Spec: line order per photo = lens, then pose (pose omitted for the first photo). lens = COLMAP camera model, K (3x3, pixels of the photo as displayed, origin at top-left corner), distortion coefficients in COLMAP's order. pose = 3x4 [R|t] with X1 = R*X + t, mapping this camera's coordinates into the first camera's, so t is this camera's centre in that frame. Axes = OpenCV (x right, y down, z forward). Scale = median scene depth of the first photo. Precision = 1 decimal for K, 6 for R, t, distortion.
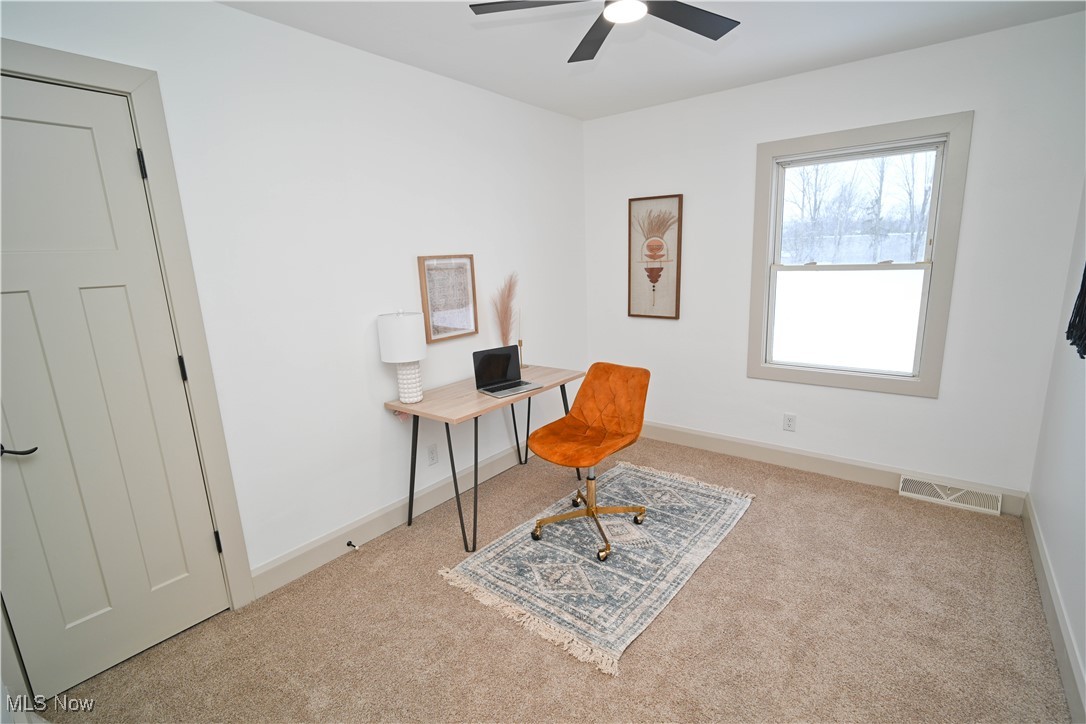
lens RADIAL K [[504.8, 0, 558.8], [0, 504.8, 364.0], [0, 0, 1]] dist [0.001151, -0.000097]
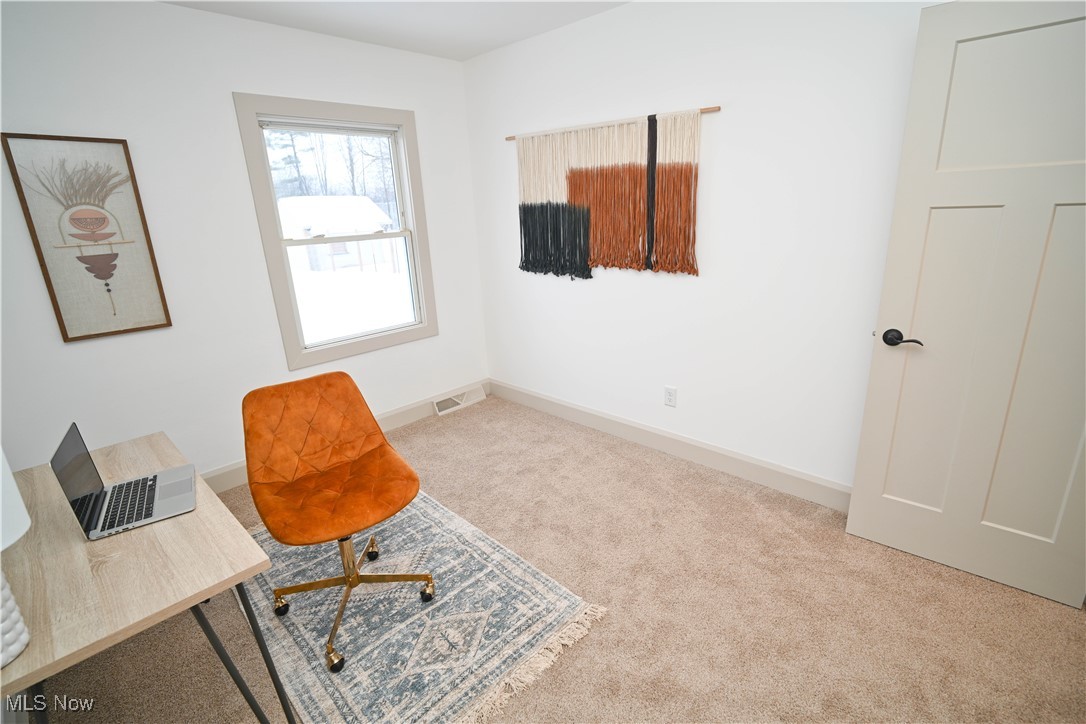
lens RADIAL K [[504.5, 0, 549.5], [0, 504.5, 360.3], [0, 0, 1]] dist [-0.014790, -0.000459]
pose [[0.104647, -0.256659, 0.960820, -0.497806], [0.246342, 0.942706, 0.224990, -0.092808], [-0.963517, 0.213146, 0.161878, 0.527071]]
